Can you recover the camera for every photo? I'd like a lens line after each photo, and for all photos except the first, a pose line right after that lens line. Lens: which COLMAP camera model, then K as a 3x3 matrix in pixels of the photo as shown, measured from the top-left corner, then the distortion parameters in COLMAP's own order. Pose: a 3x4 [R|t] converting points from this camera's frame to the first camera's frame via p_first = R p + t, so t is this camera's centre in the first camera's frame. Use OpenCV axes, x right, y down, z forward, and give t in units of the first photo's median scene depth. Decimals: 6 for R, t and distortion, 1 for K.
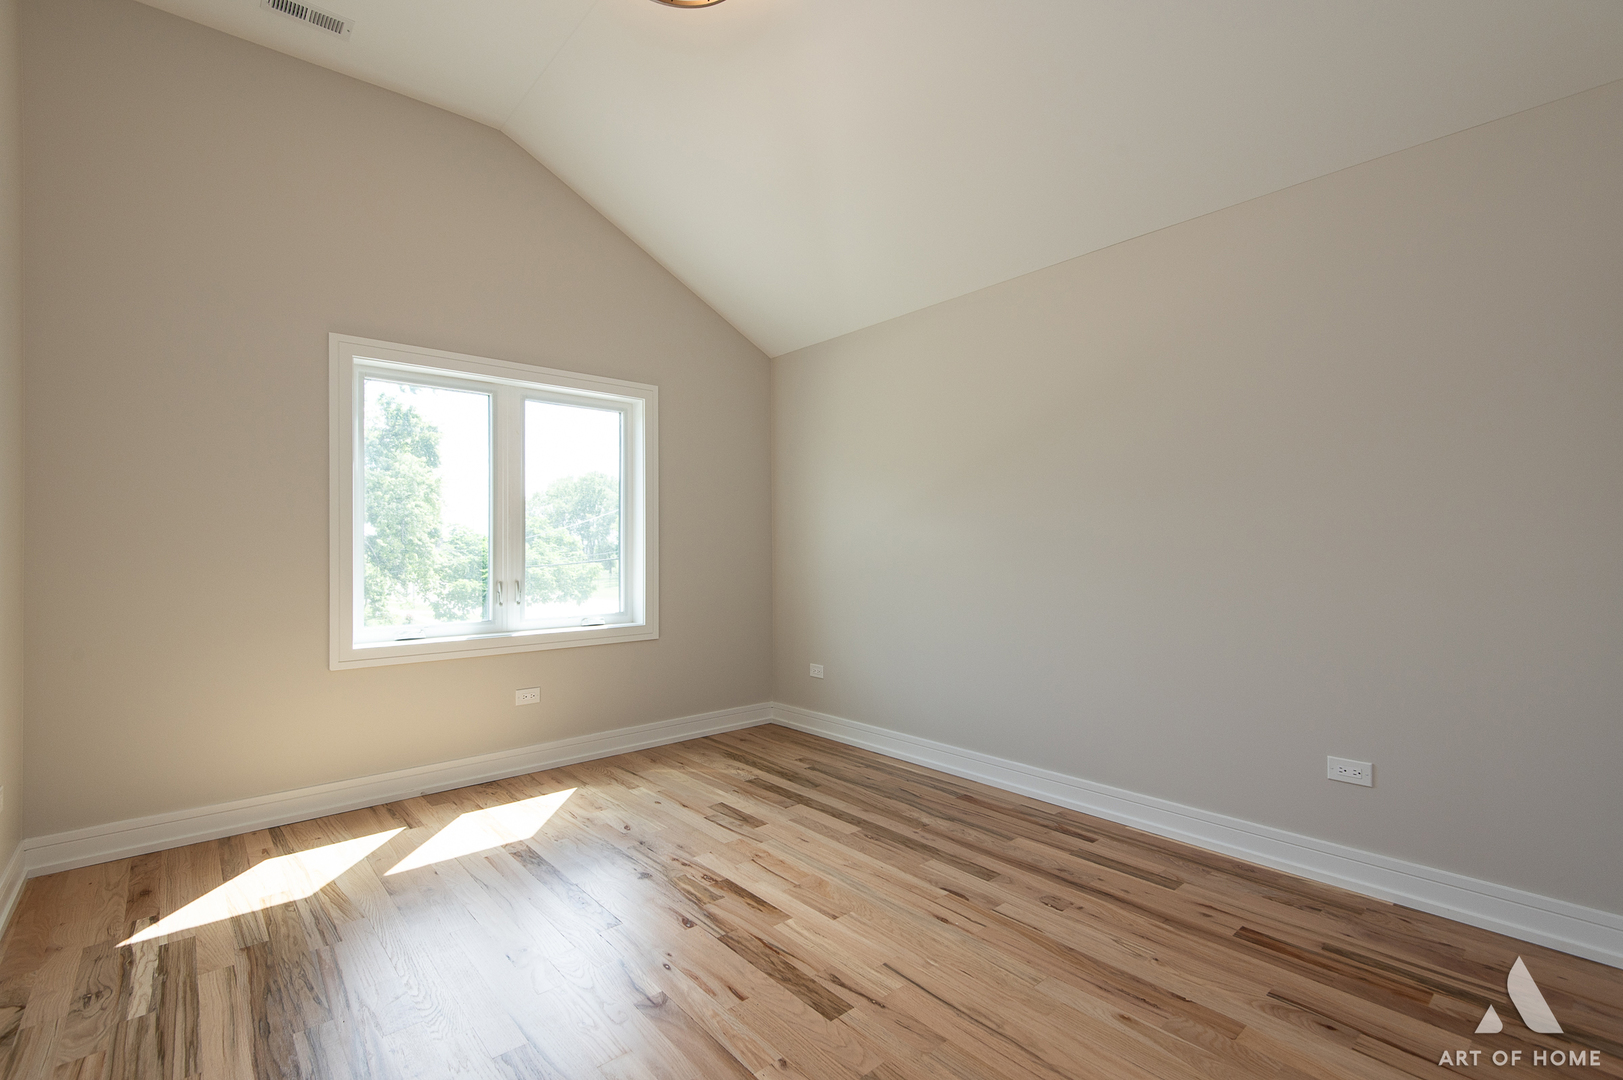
lens RADIAL K [[730.0, 0, 816.6], [0, 730.0, 546.2], [0, 0, 1]] dist [0.005189, -0.004527]
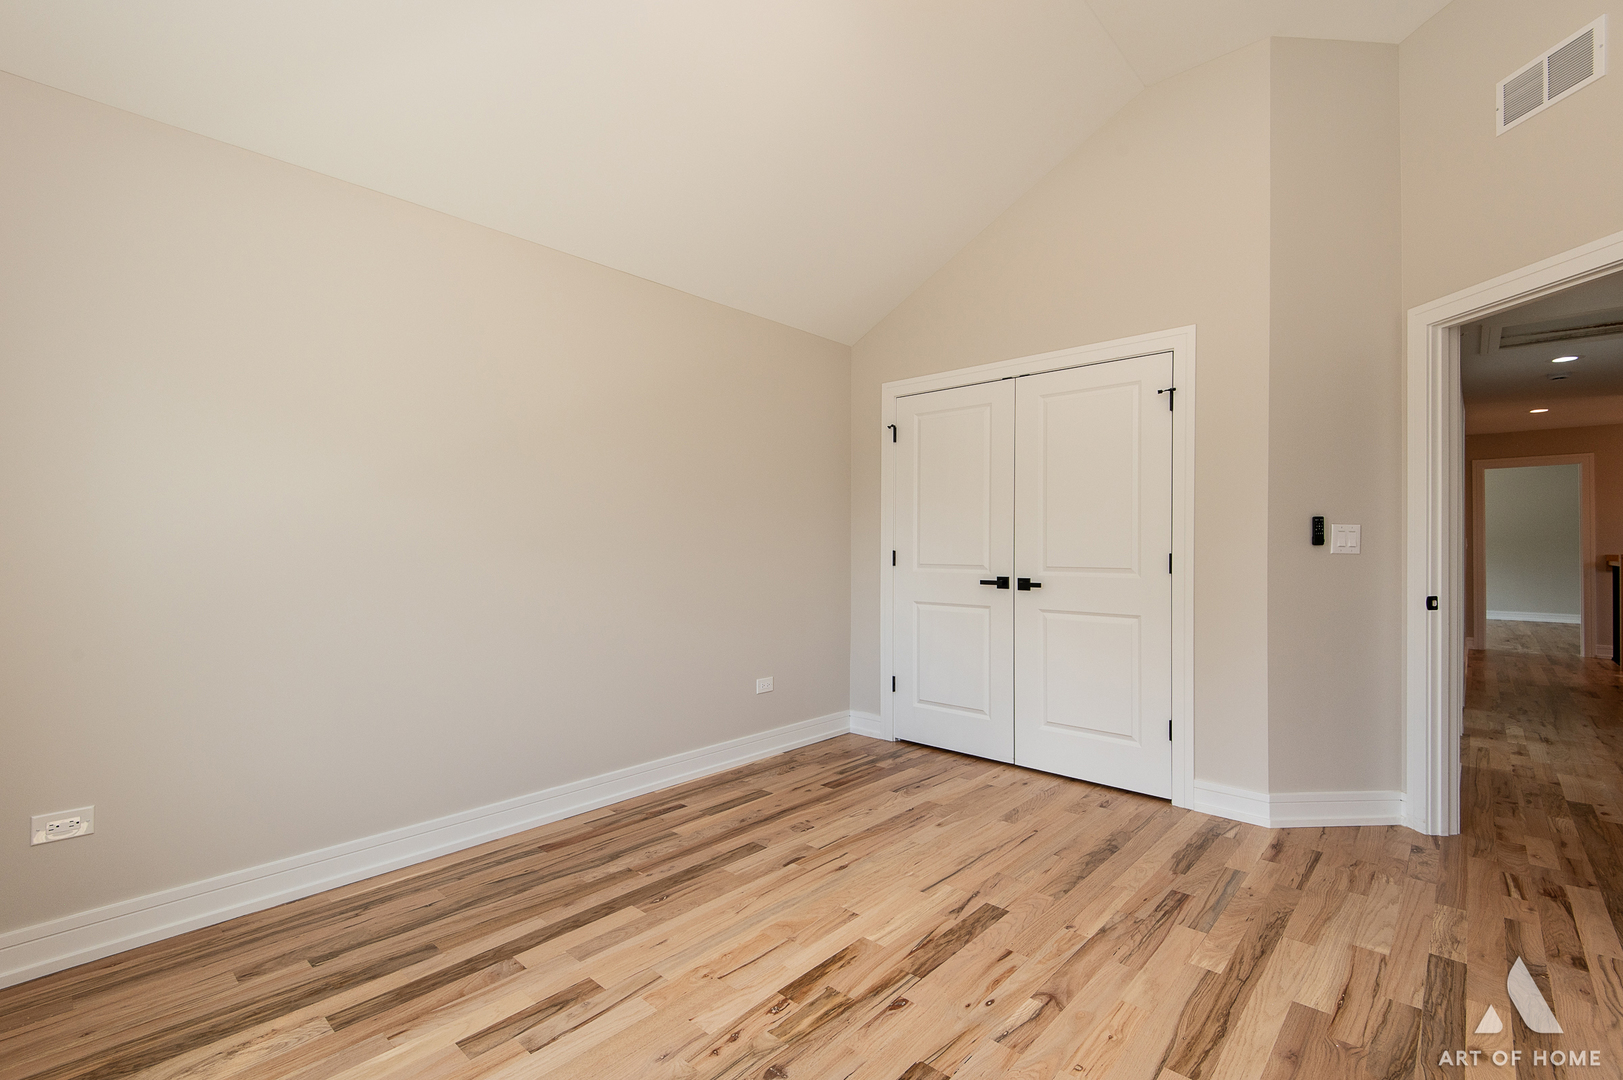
lens RADIAL K [[730.0, 0, 850.8], [0, 730.0, 527.0], [0, 0, 1]] dist [0.005189, -0.004527]
pose [[-0.126430, 0.023301, 0.991702, -0.779134], [0.008826, 0.999711, -0.022364, 0.013794], [-0.991936, 0.005925, -0.126599, 0.926597]]
